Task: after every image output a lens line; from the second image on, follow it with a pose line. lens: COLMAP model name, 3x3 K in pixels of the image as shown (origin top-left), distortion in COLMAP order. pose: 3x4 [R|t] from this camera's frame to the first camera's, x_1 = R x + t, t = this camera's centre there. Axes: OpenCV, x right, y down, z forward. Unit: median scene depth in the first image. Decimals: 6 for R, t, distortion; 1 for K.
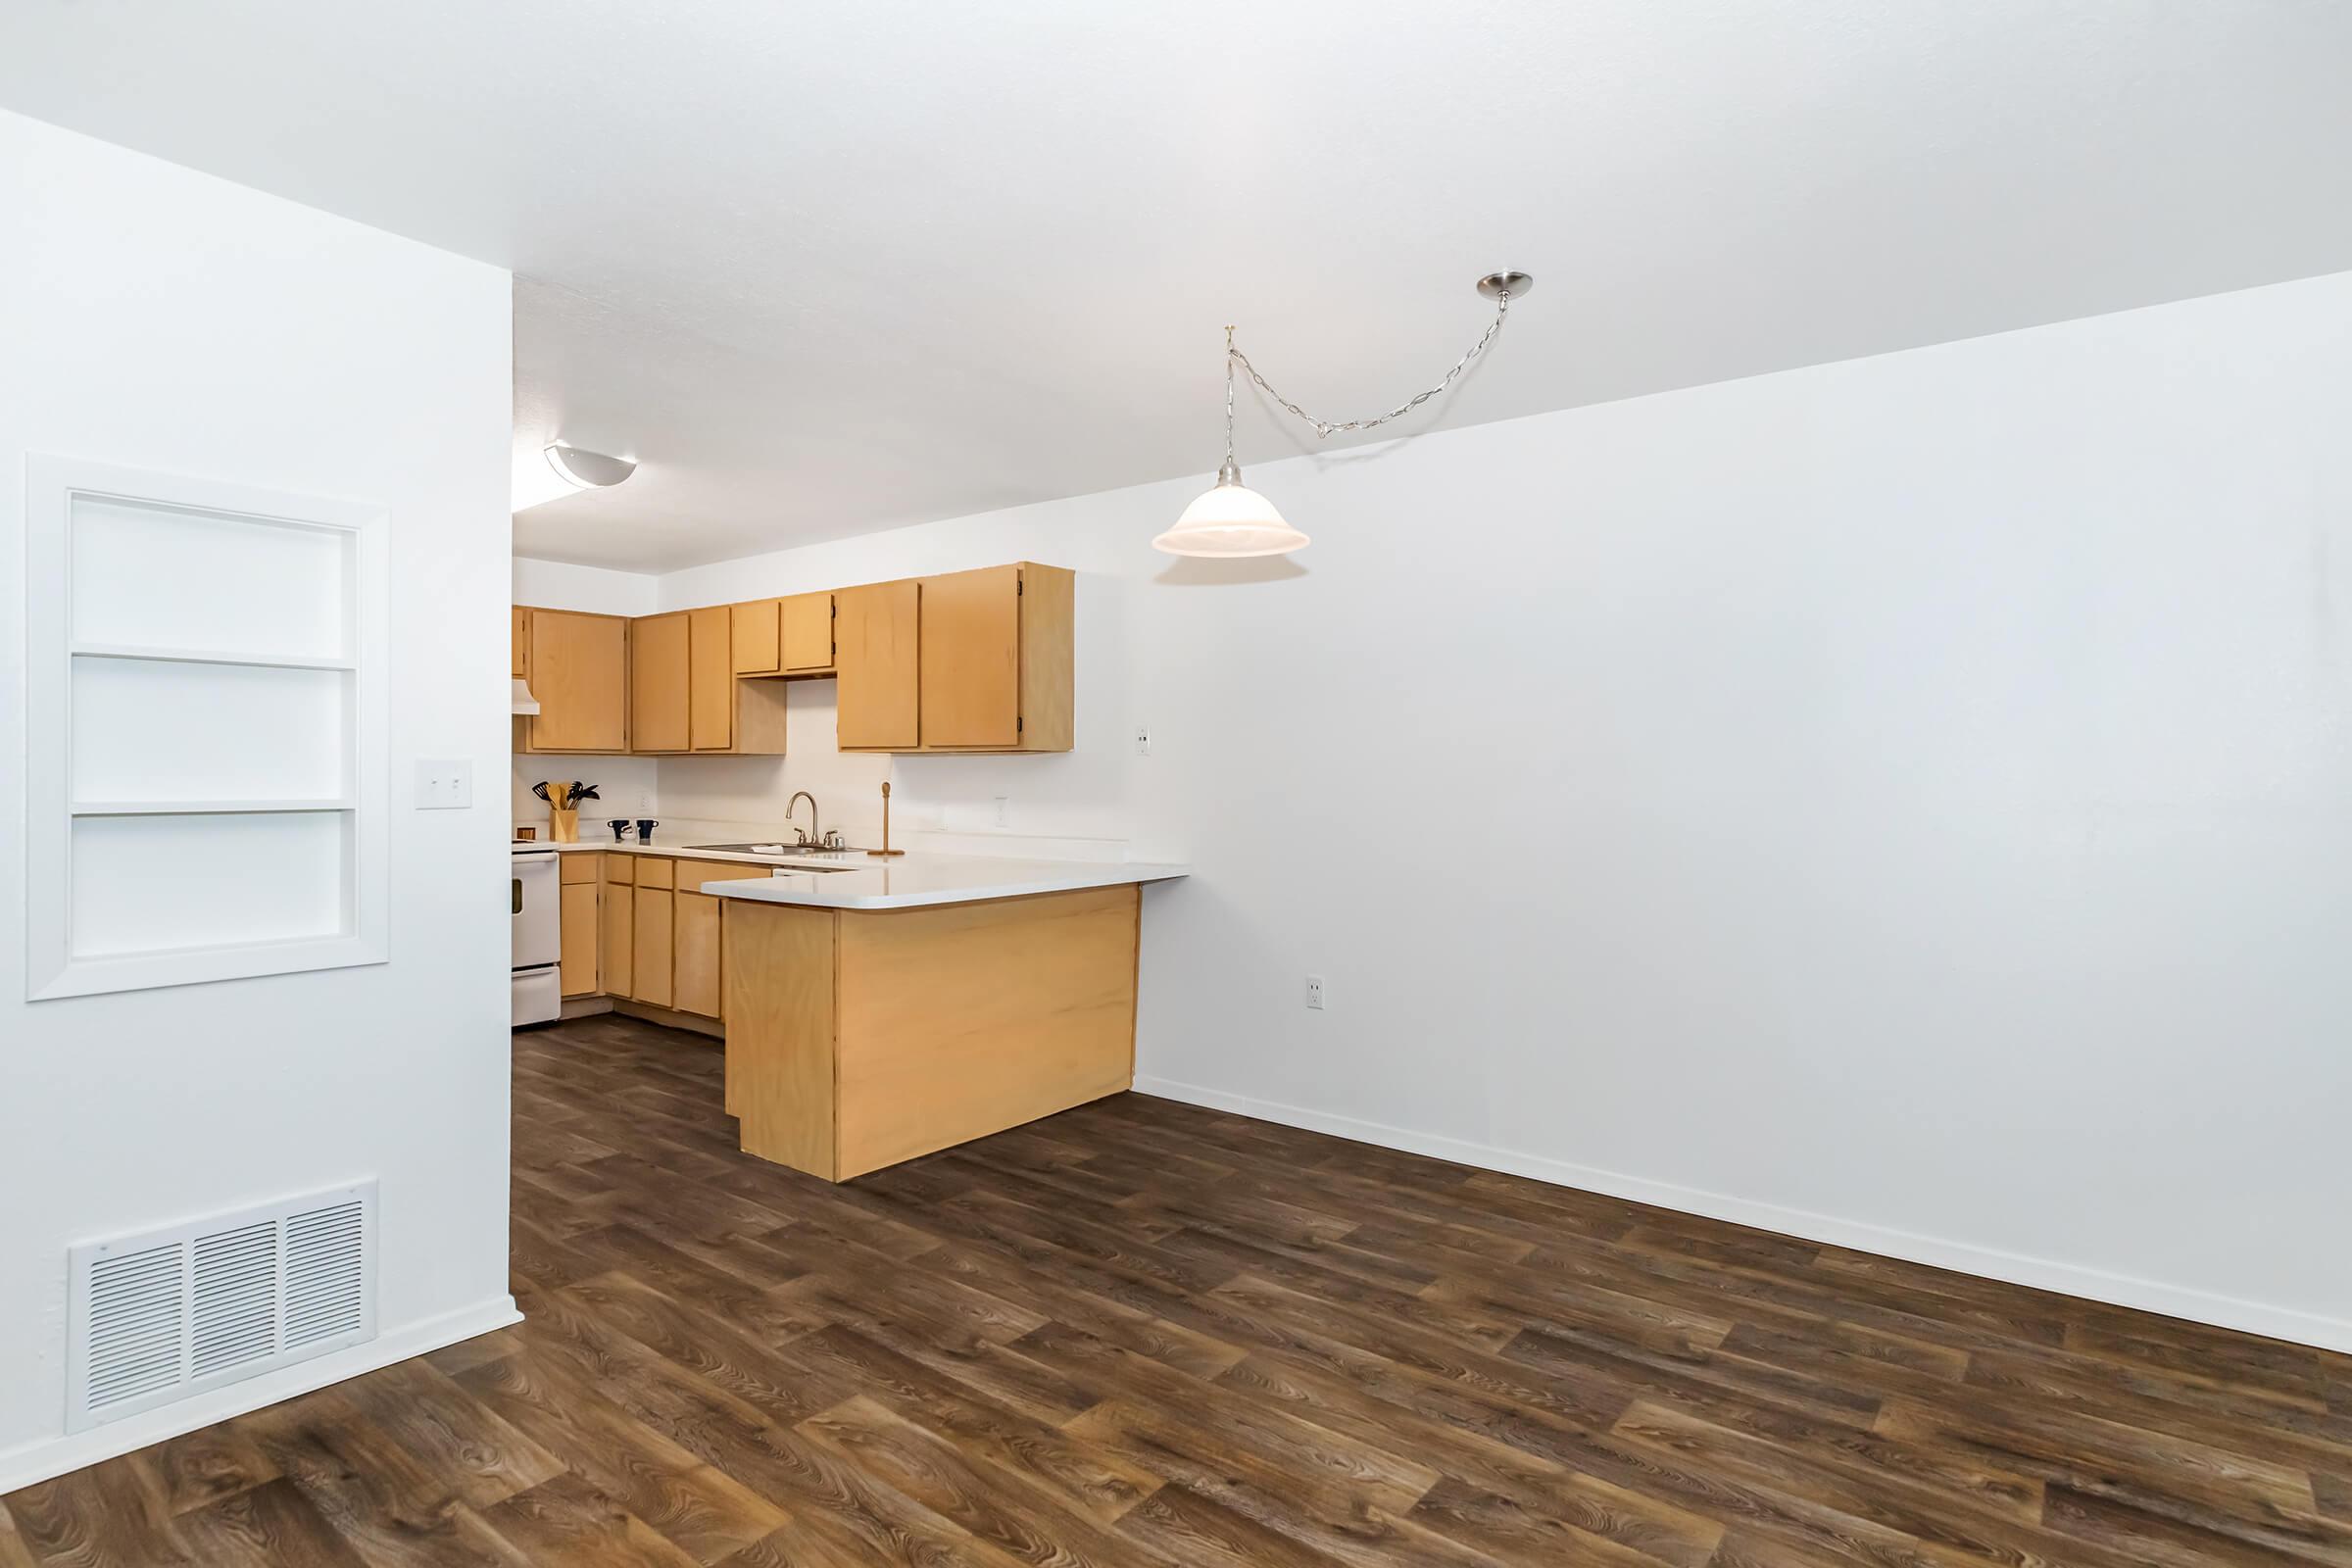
lens RADIAL K [[1198.6, 0, 1177.4], [0, 1198.6, 753.3], [0, 0, 1]] dist [-0.000692, -0.000130]
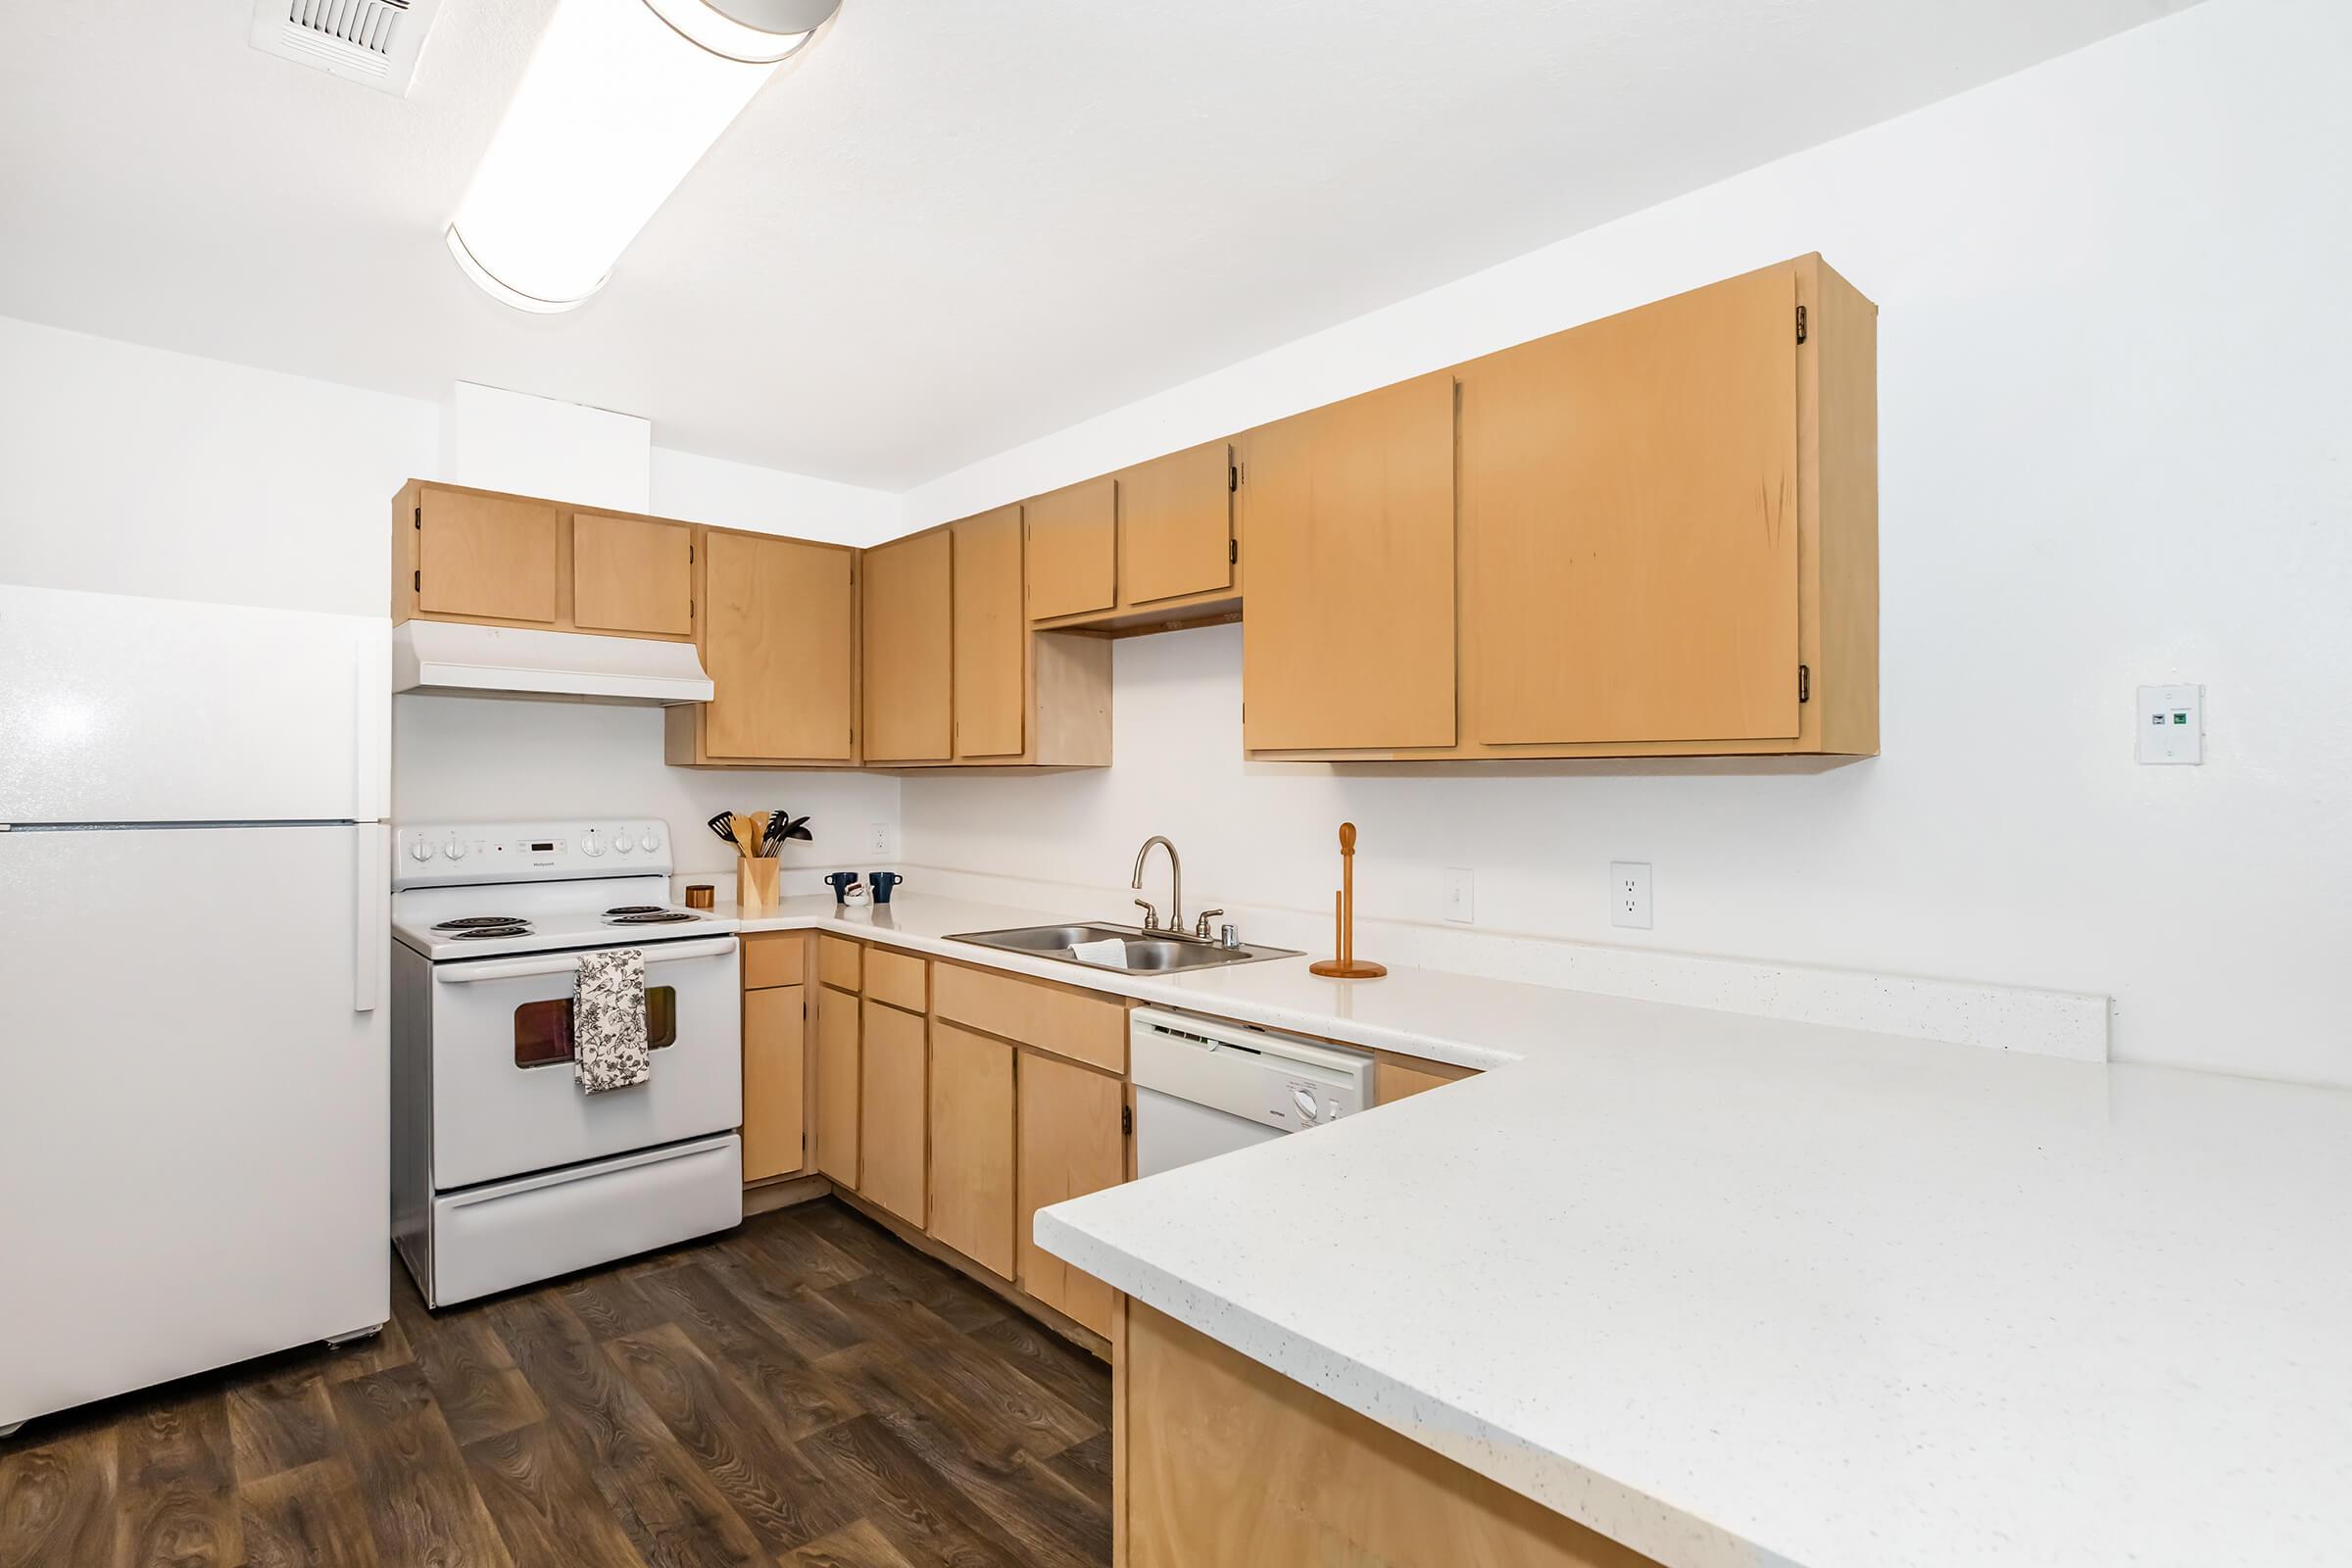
lens RADIAL K [[1128.2, 0, 1175.1], [0, 1128.2, 767.2], [0, 0, 1]] dist [0.000852, 0.000198]
pose [[0.984905, -0.001334, -0.173089, -0.209080], [0.000908, 0.999996, -0.002535, 0.002612], [0.173092, 0.002340, 0.984903, 0.487180]]
